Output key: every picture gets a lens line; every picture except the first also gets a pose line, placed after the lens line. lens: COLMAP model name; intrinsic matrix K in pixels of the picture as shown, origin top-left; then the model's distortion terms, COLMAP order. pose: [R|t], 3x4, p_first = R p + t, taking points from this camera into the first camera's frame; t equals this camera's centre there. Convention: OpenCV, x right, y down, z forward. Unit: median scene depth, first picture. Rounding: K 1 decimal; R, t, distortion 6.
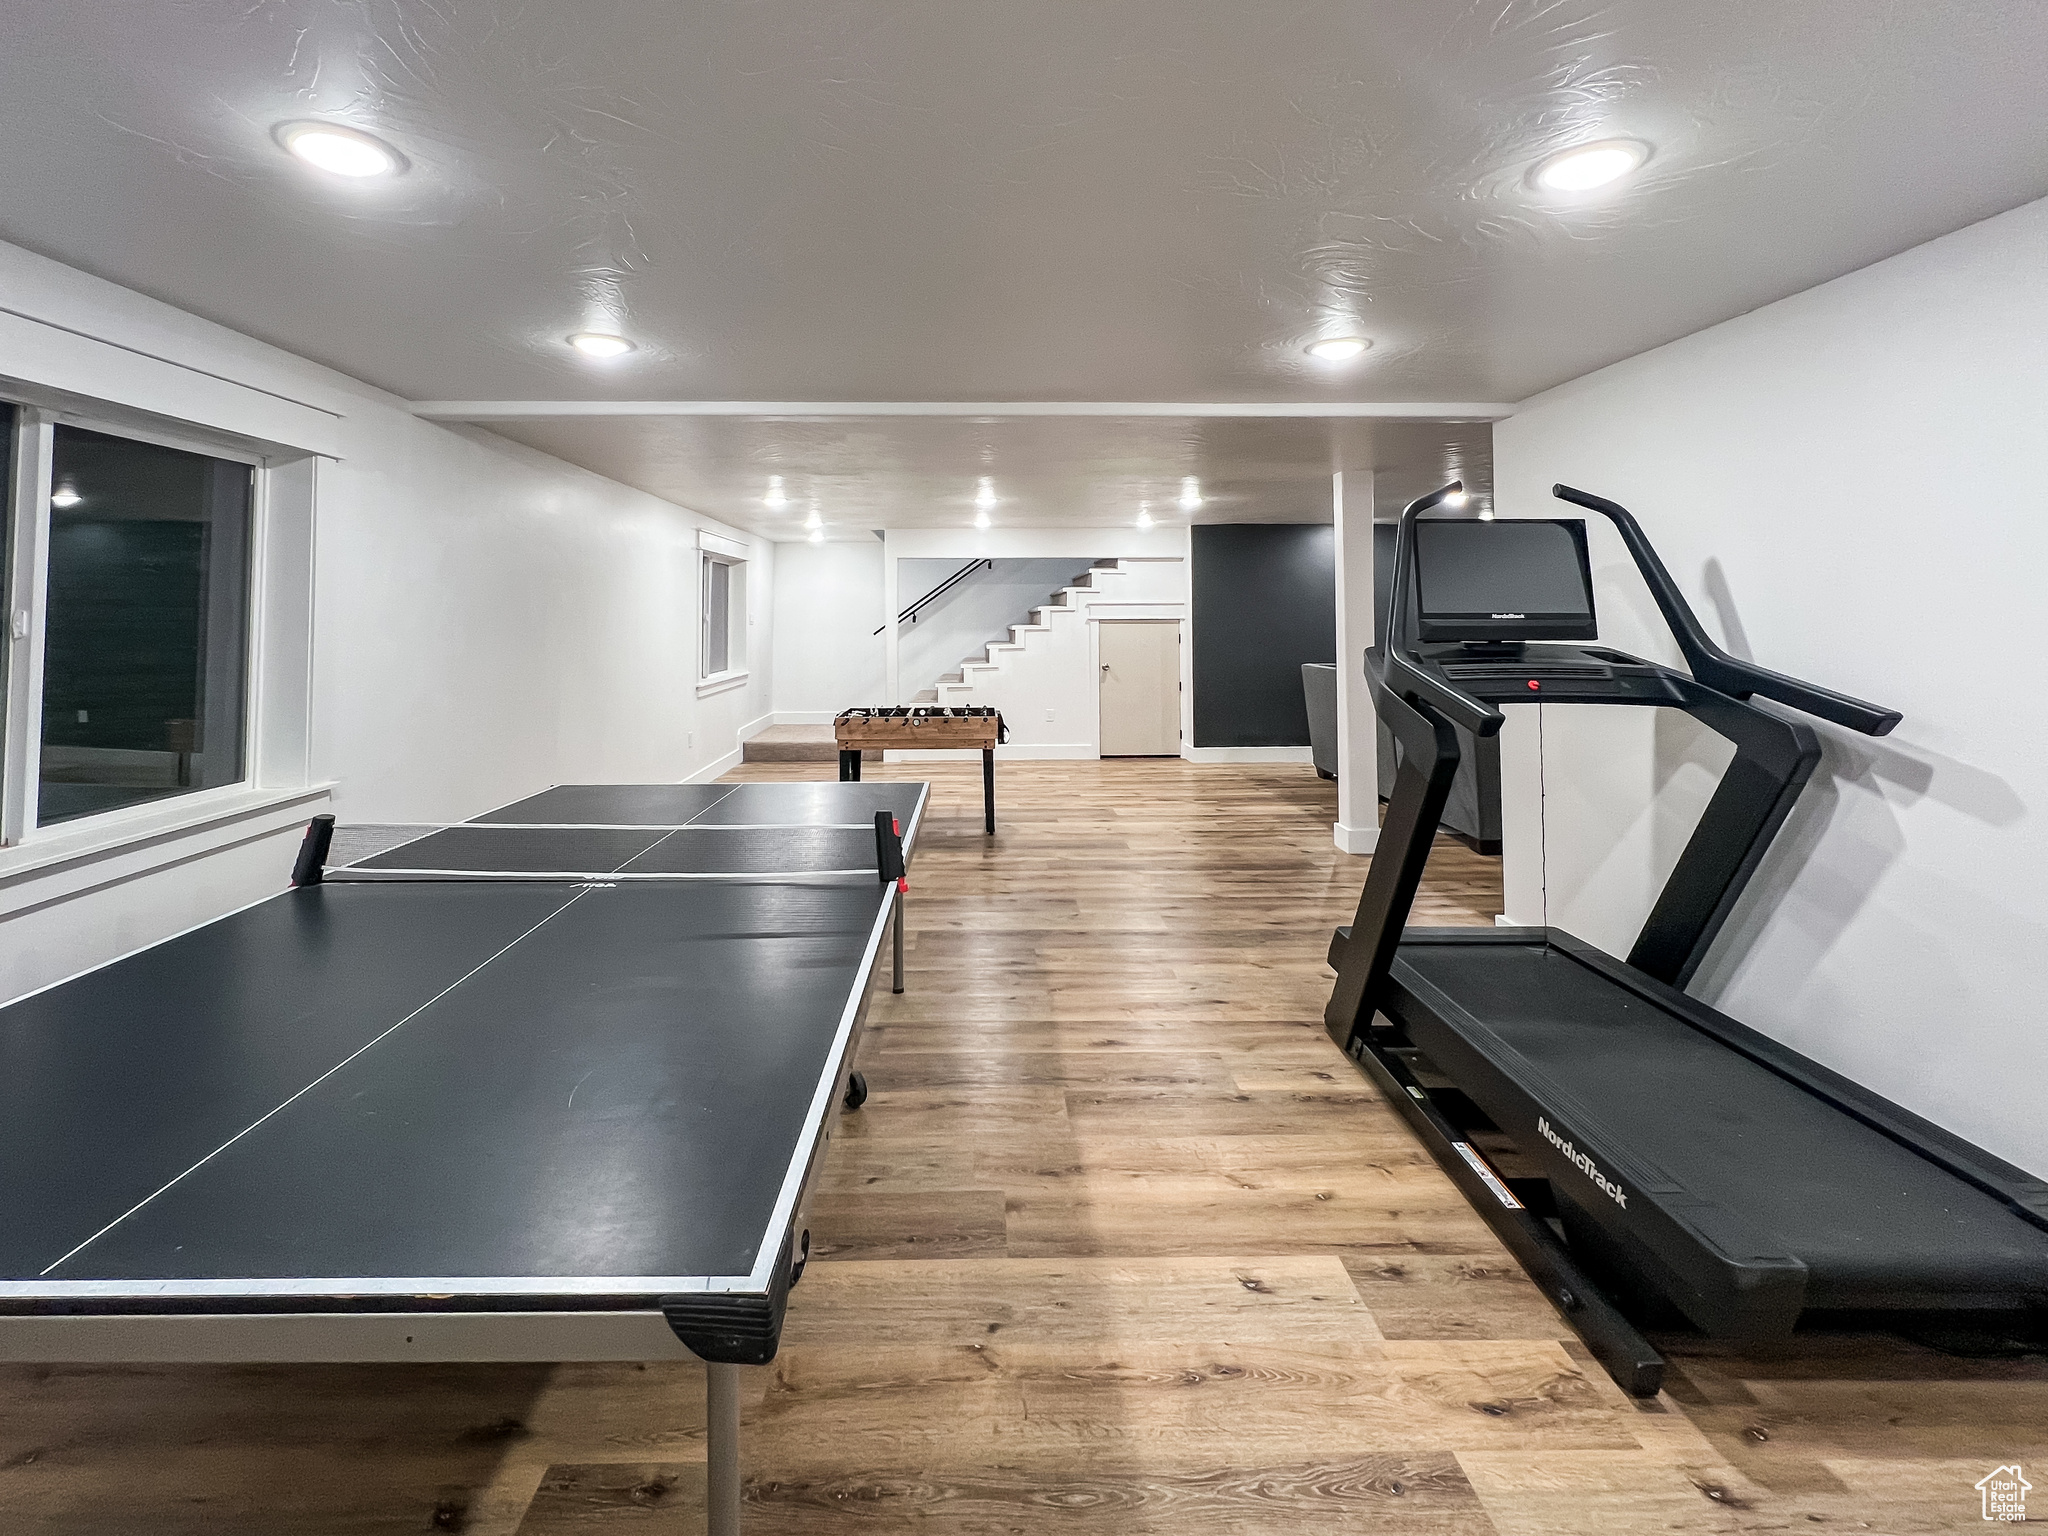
lens RADIAL K [[902.0, 0, 966.5], [0, 902.0, 585.4], [0, 0, 1]] dist [-0.000281, 0.000021]
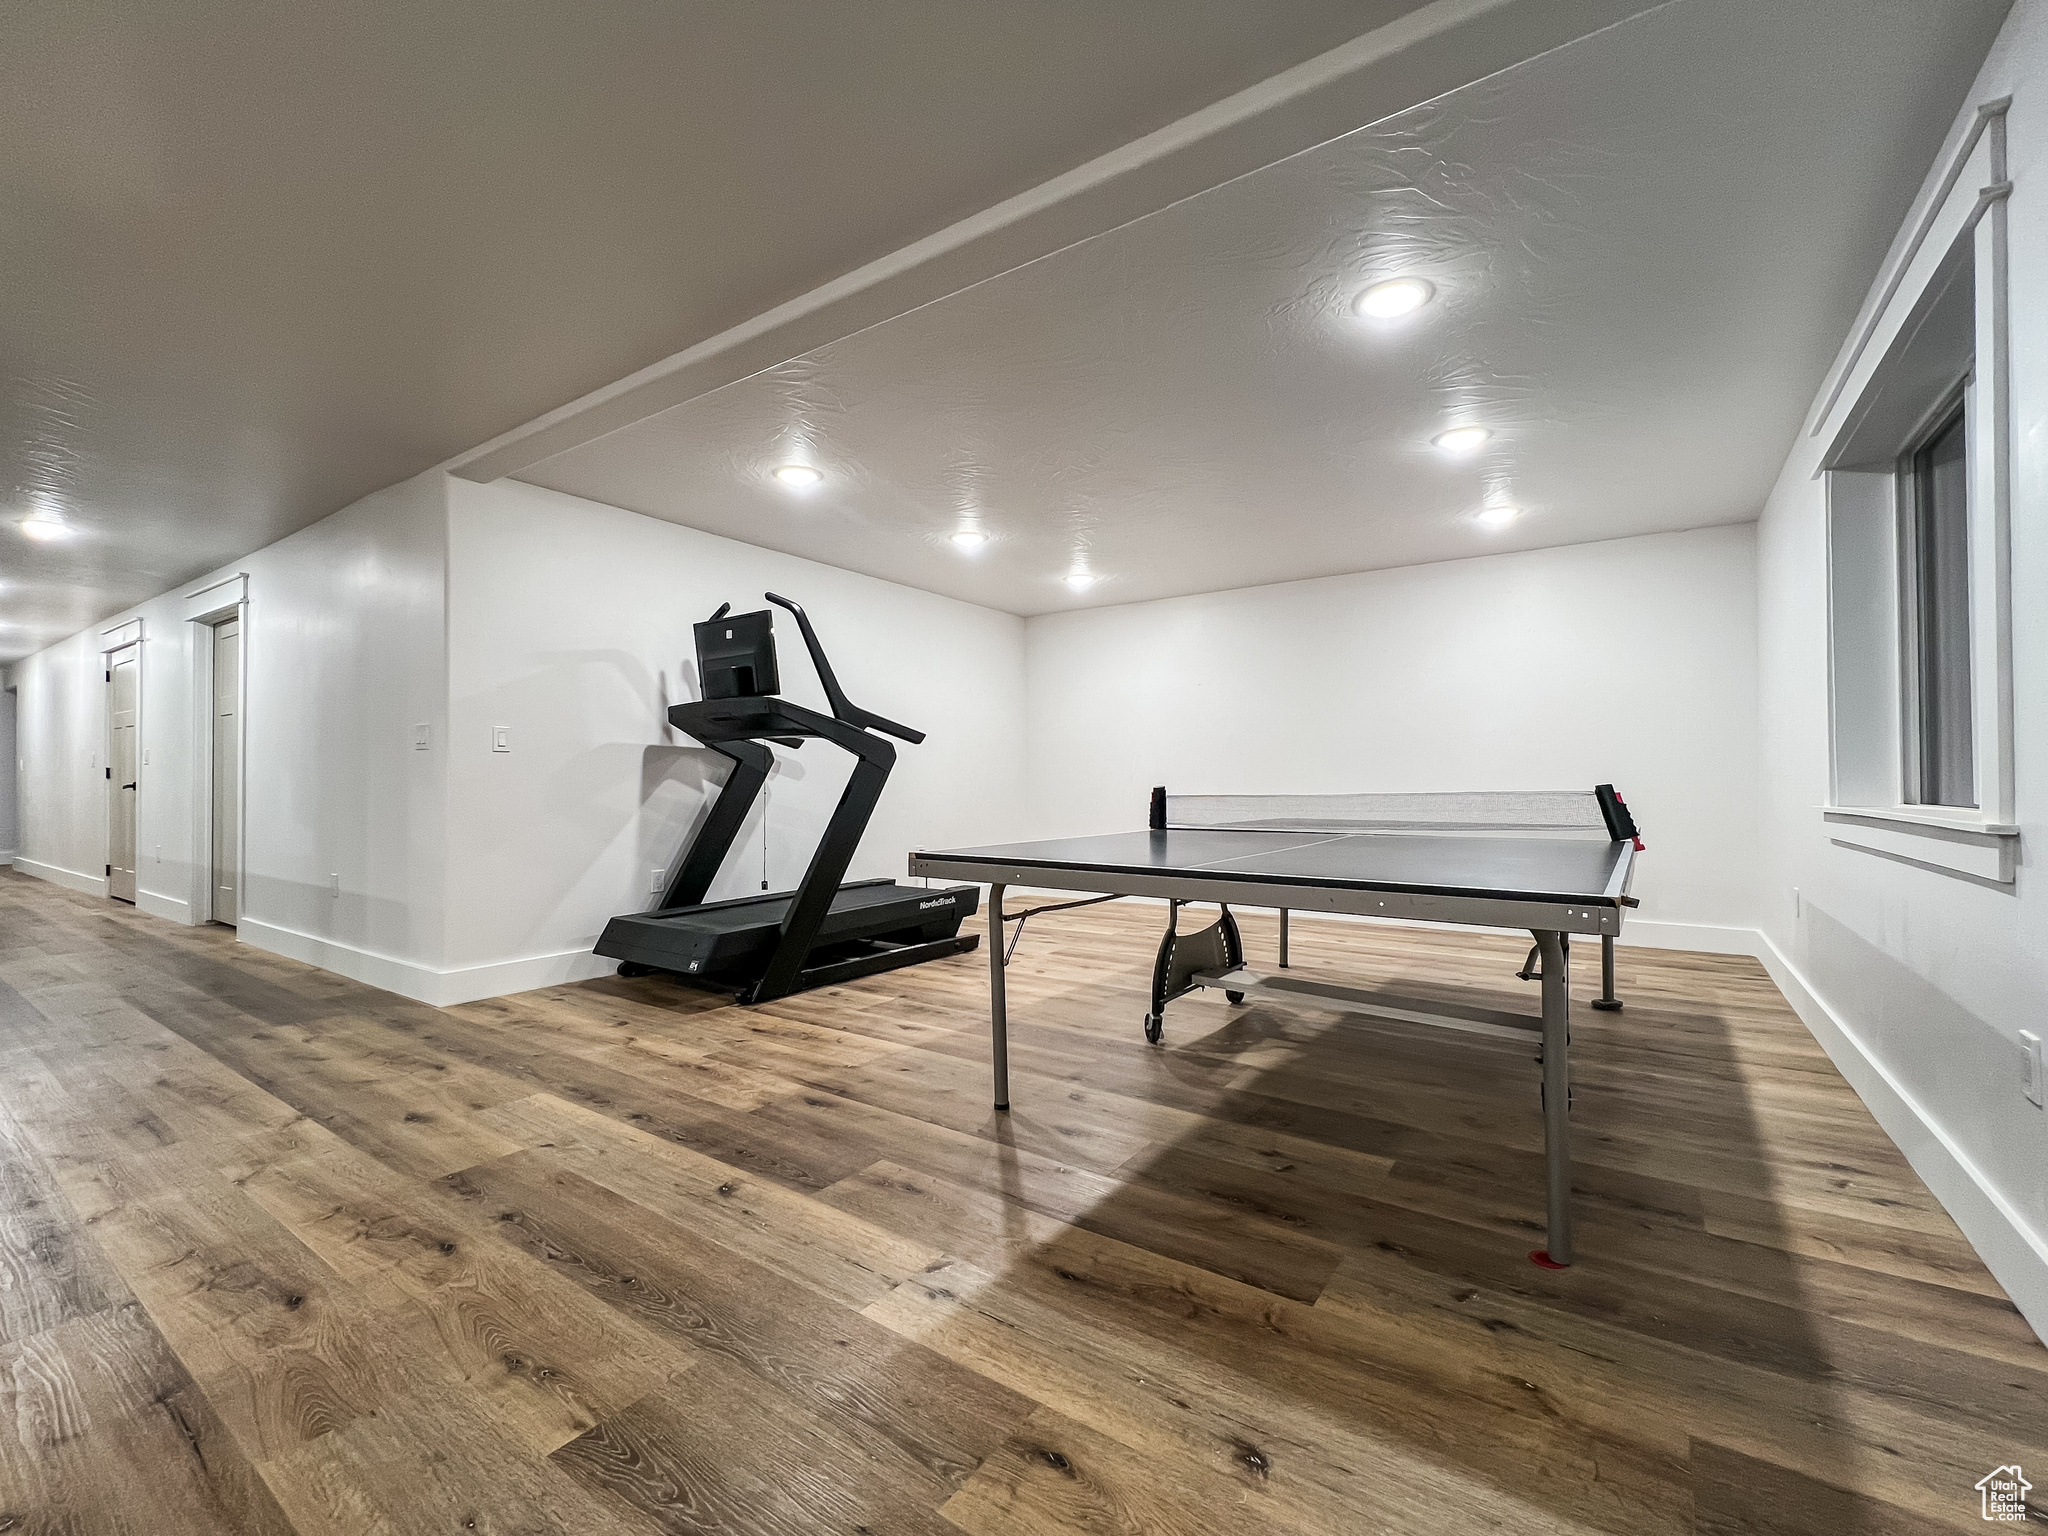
lens RADIAL K [[843.4, 0, 1021.3], [0, 843.4, 789.5], [0, 0, 1]] dist [-0.001427, -0.000313]
pose [[-0.811745, 0.003008, 0.584004, -0.537804], [-0.011213, 0.999722, -0.020735, 0.224755], [-0.583904, -0.023379, -0.811486, 1.696642]]
